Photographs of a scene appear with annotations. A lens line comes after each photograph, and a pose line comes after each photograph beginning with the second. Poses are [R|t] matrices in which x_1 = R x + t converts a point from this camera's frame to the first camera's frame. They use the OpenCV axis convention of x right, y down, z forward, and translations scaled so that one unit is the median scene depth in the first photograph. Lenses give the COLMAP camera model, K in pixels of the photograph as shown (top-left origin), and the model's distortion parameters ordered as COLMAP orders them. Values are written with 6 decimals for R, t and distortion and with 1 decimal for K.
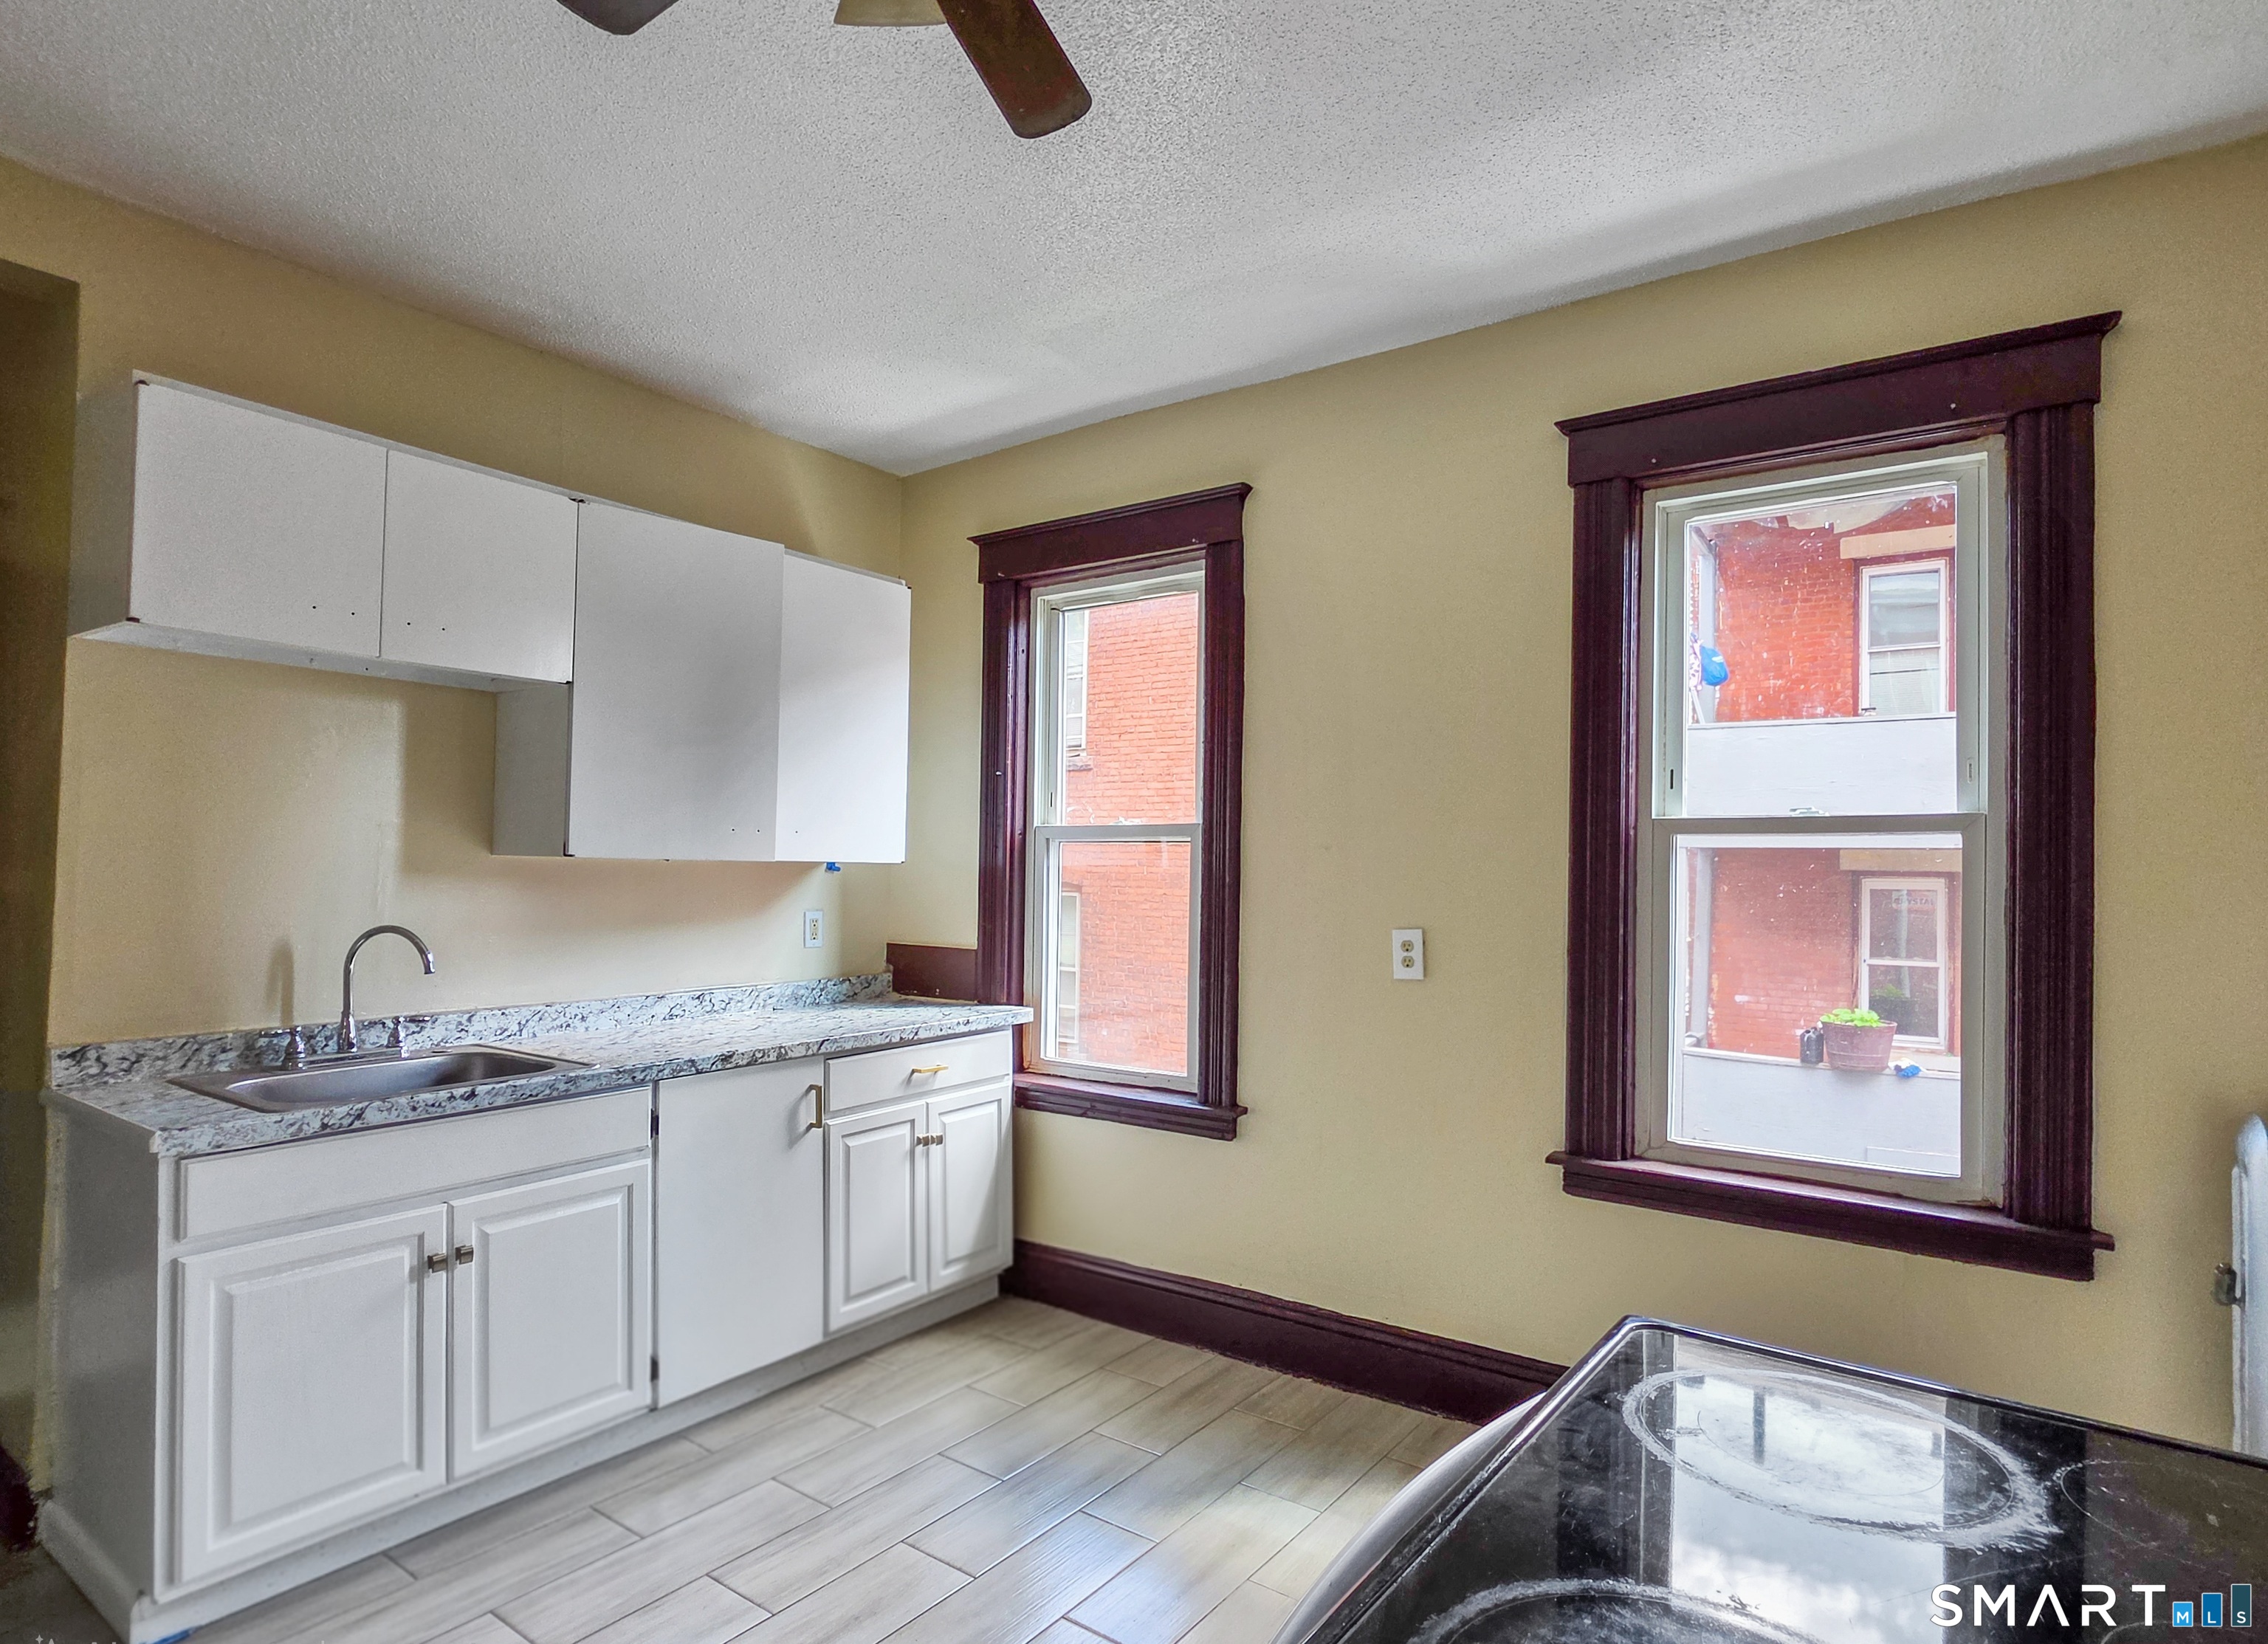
lens RADIAL K [[1231.5, 0, 1098.1], [0, 1231.5, 849.3], [0, 0, 1]] dist [-0.003525, -0.000871]
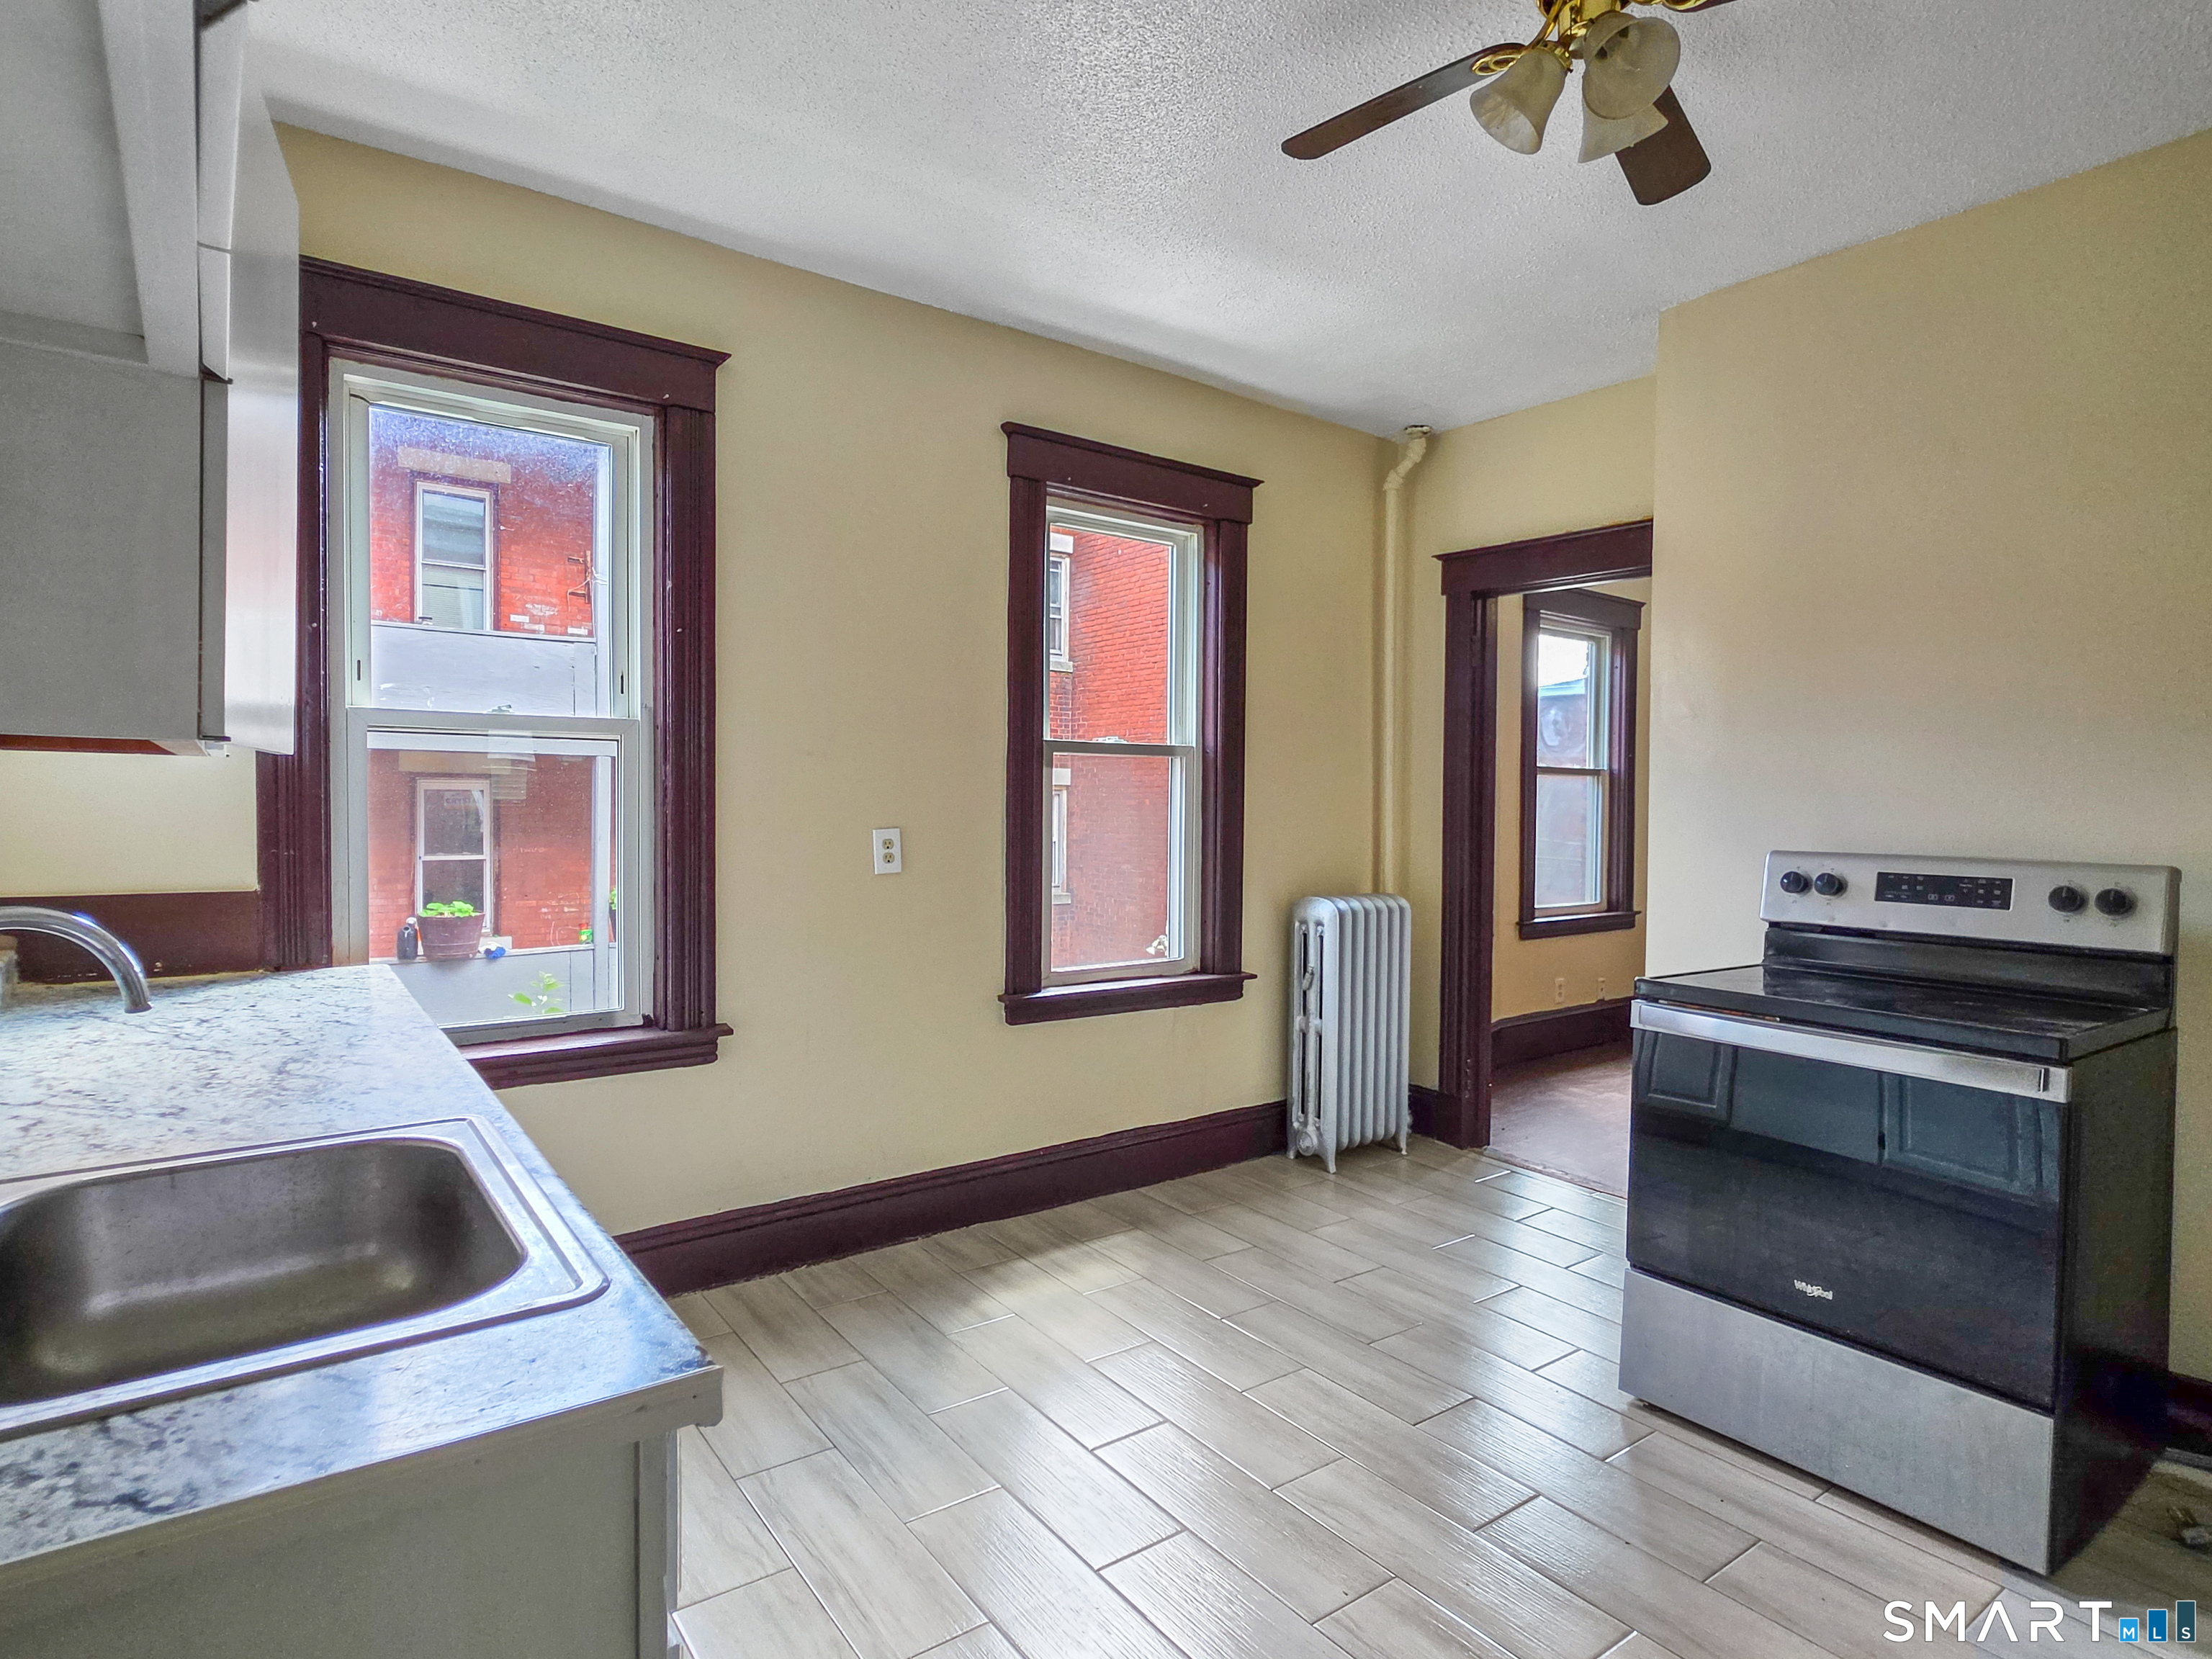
lens RADIAL K [[1201.0, 0, 1114.3], [0, 1201.0, 821.9], [0, 0, 1]] dist [0.028613, 0.000027]
pose [[0.295353, -0.031594, 0.954866, -0.603141], [-0.025520, 0.998836, 0.040943, 0.006837], [-0.955047, -0.036461, 0.294203, 0.393628]]
